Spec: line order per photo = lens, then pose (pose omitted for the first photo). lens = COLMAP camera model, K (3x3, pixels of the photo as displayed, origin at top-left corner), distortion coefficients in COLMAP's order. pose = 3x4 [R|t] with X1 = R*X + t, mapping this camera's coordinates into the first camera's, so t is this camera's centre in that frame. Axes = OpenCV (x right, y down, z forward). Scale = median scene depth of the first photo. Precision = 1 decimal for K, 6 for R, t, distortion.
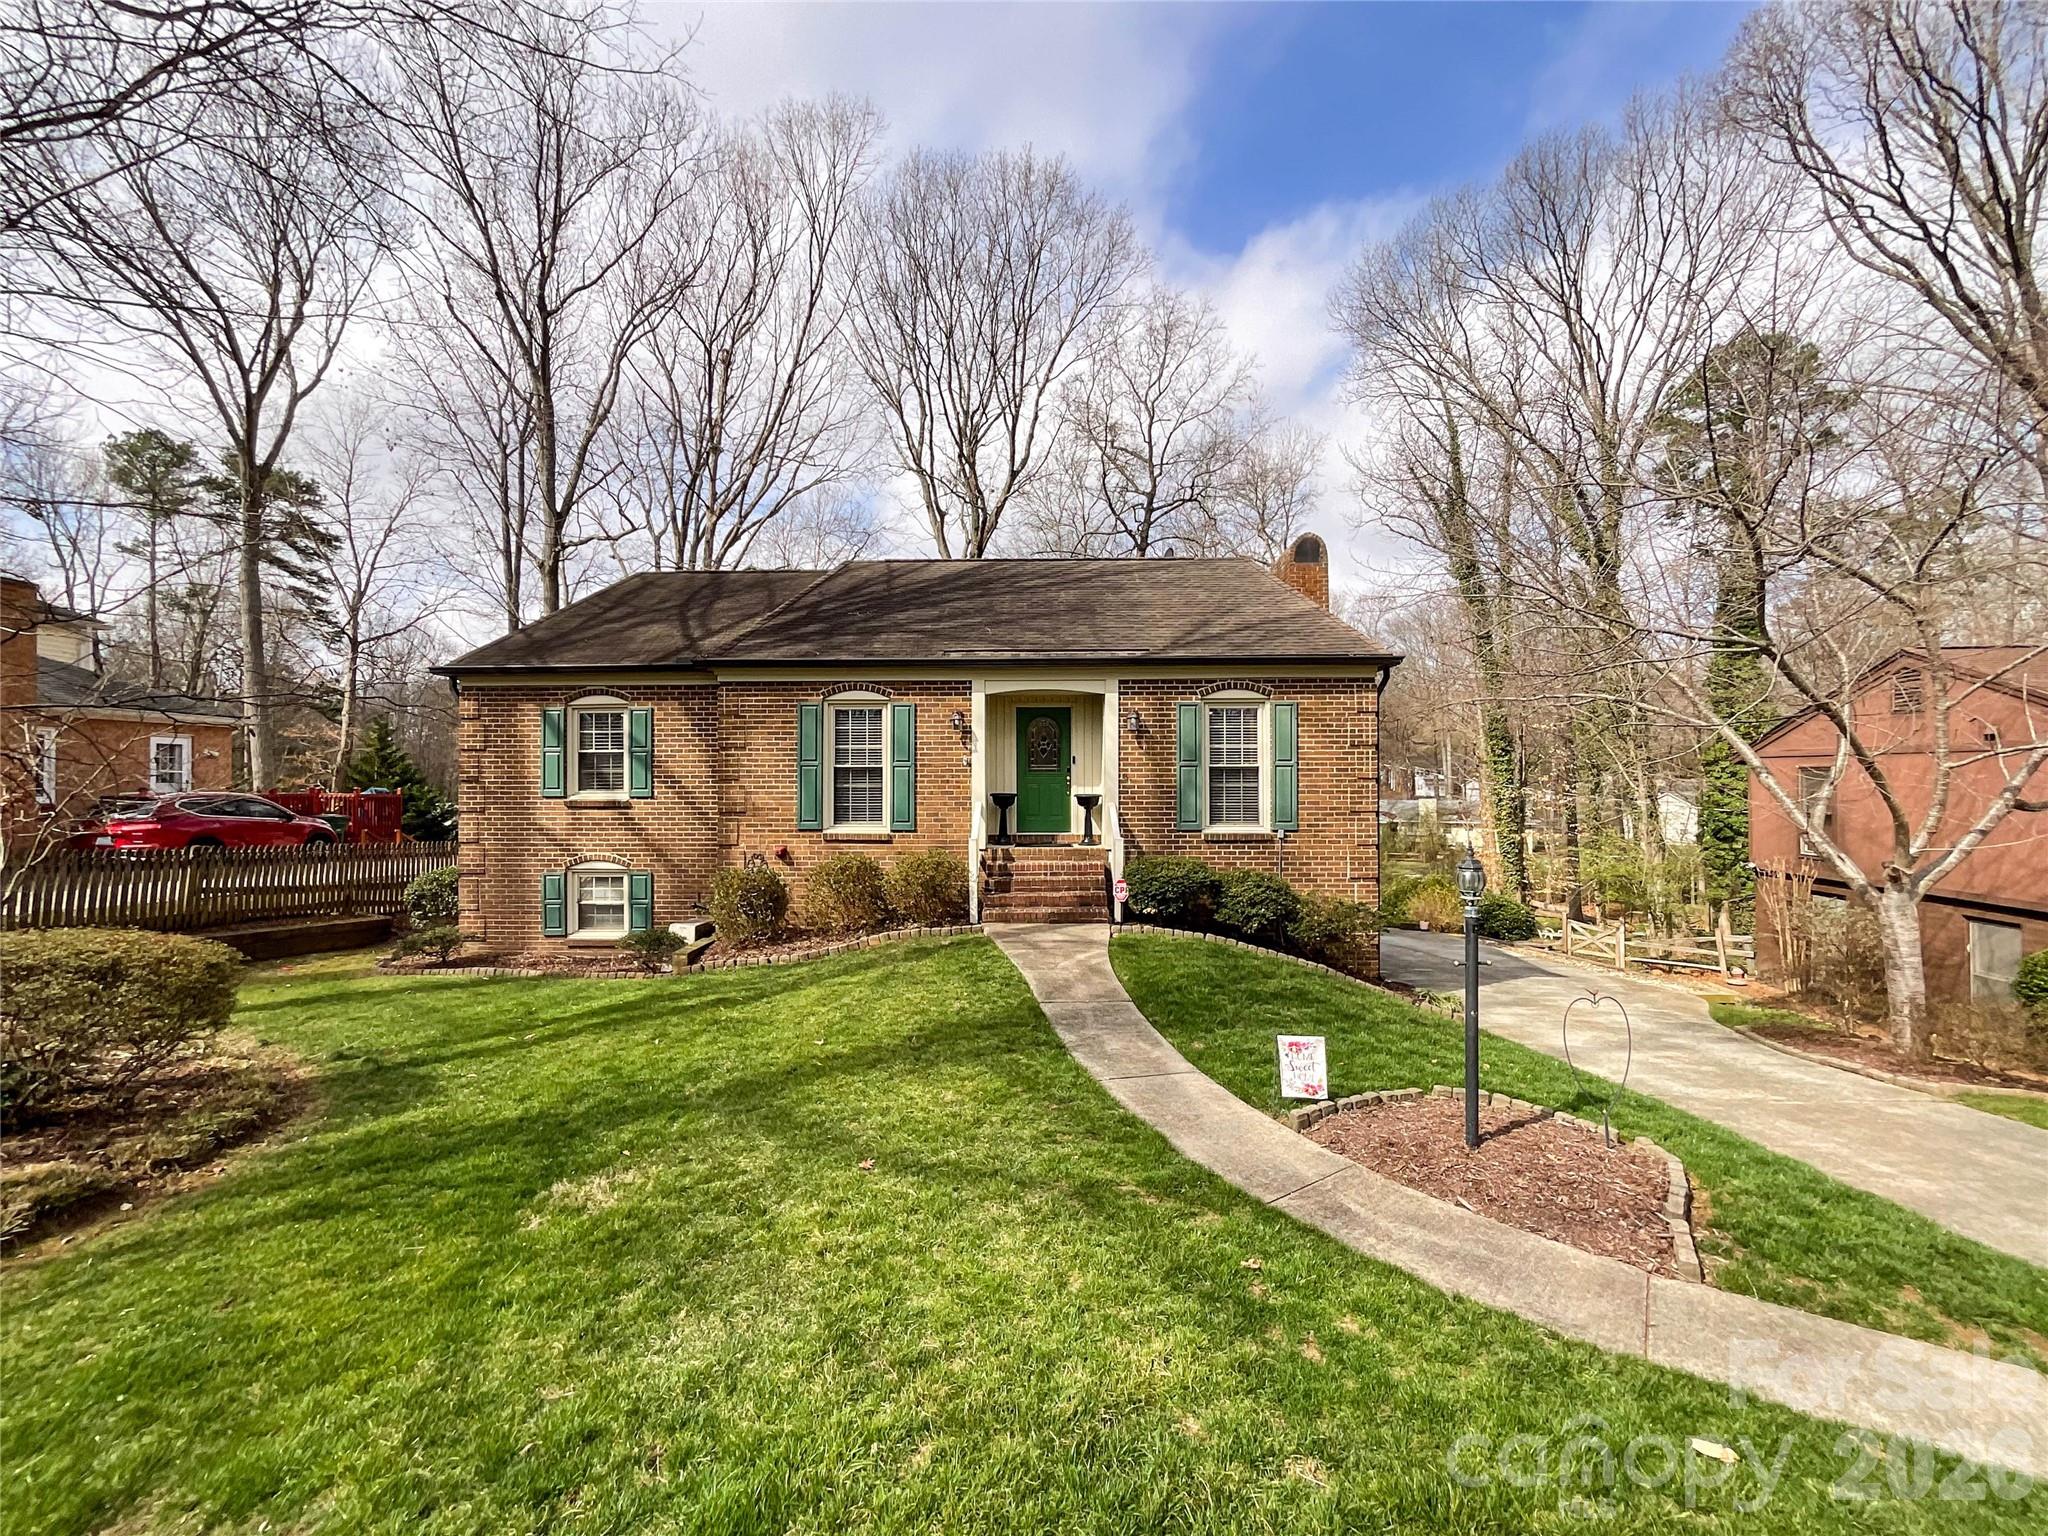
lens RADIAL K [[829.9, 0, 986.1], [0, 829.9, 791.5], [0, 0, 1]] dist [-0.001582, -0.000283]
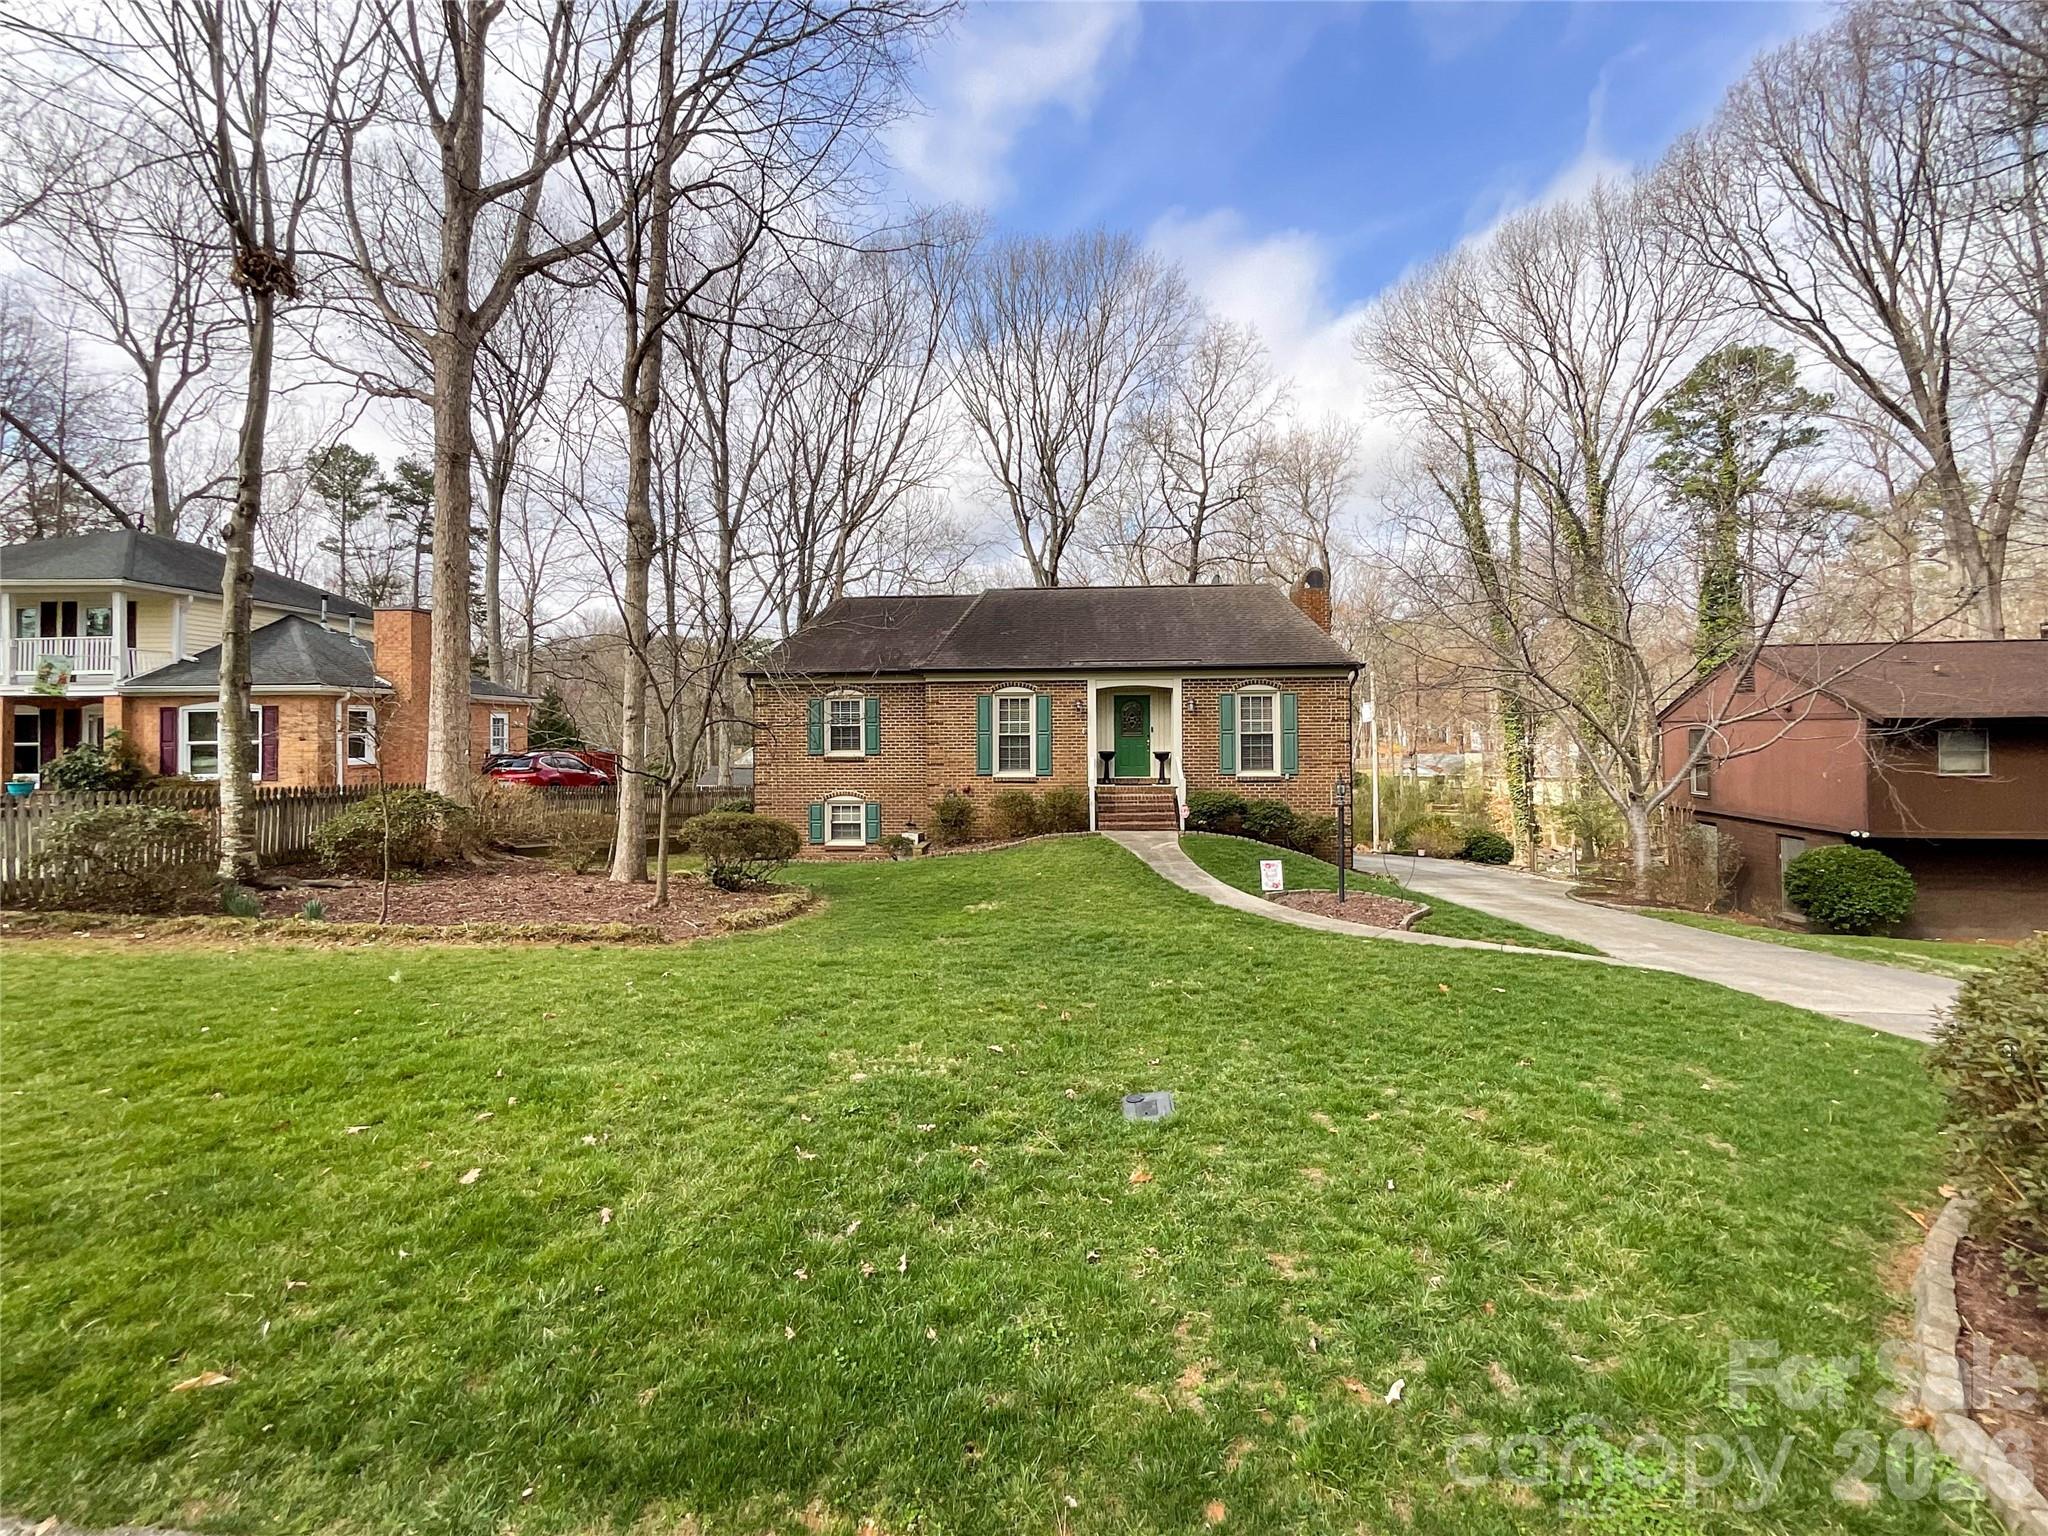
lens RADIAL K [[830.9, 0, 980.8], [0, 830.9, 757.7], [0, 0, 1]] dist [-0.001508, -0.000217]
pose [[0.997750, -0.003999, -0.066921, -0.107655], [0.004798, 0.999919, 0.011782, -0.005169], [0.066869, -0.012077, 0.997689, -0.554707]]
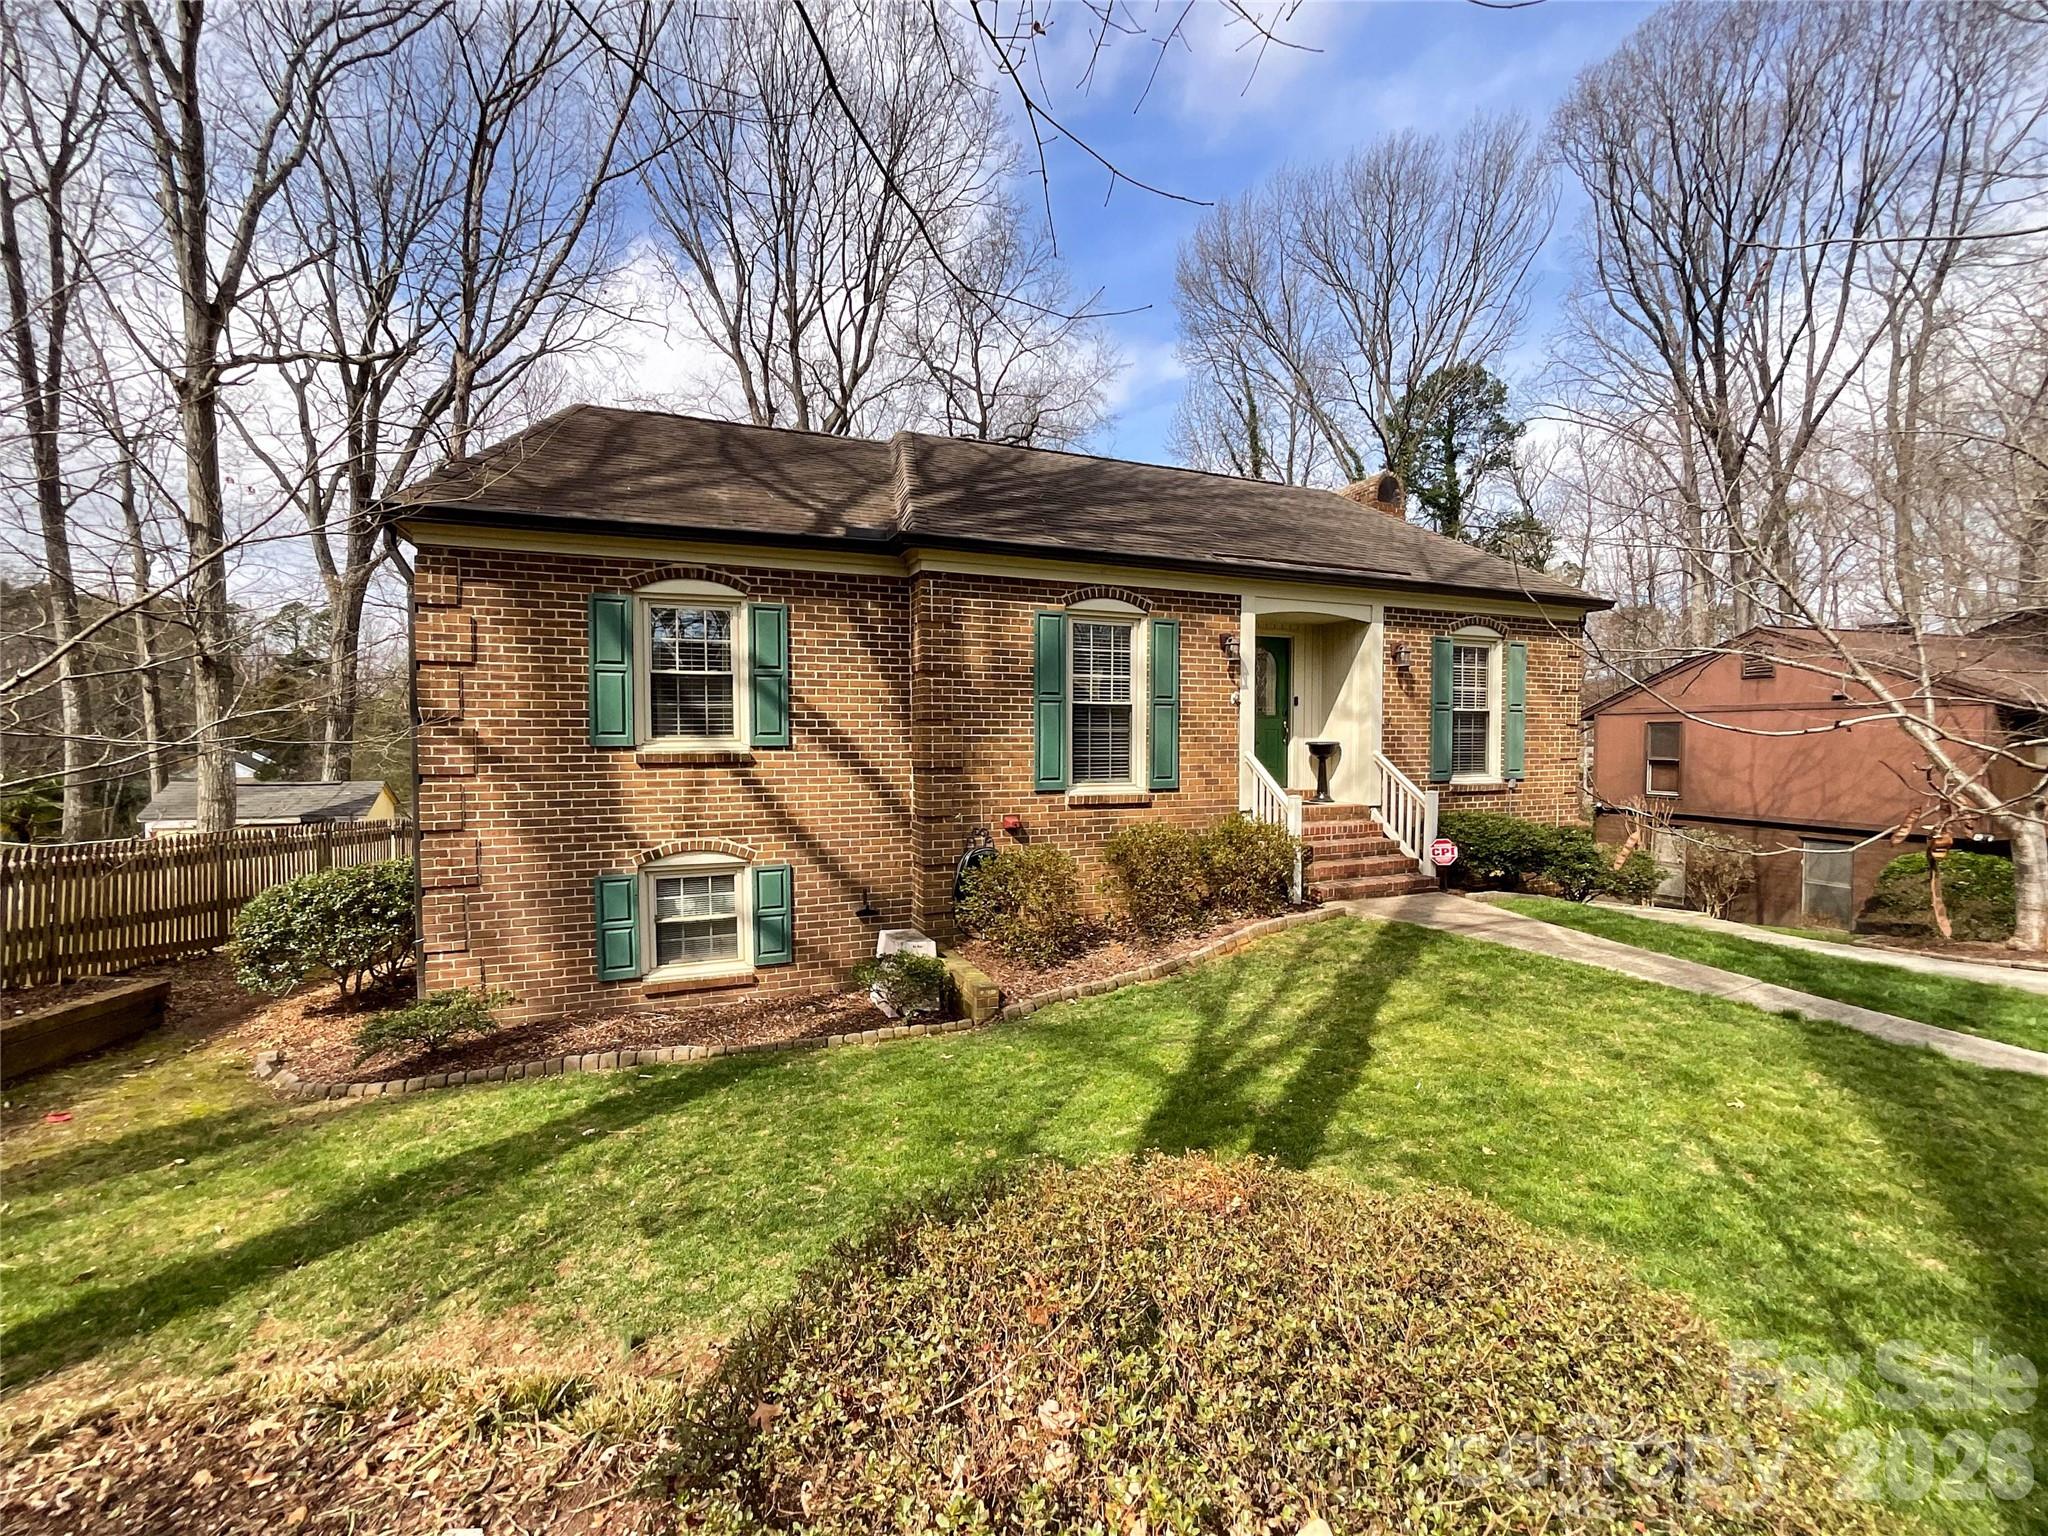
lens RADIAL K [[829.9, 0, 986.1], [0, 829.9, 791.5], [0, 0, 1]] dist [-0.001582, -0.000283]
pose [[0.915427, -0.023868, 0.401775, -0.521493], [0.002162, 0.998517, 0.054391, 0.006463], [-0.402478, -0.048923, 0.914122, 0.352604]]
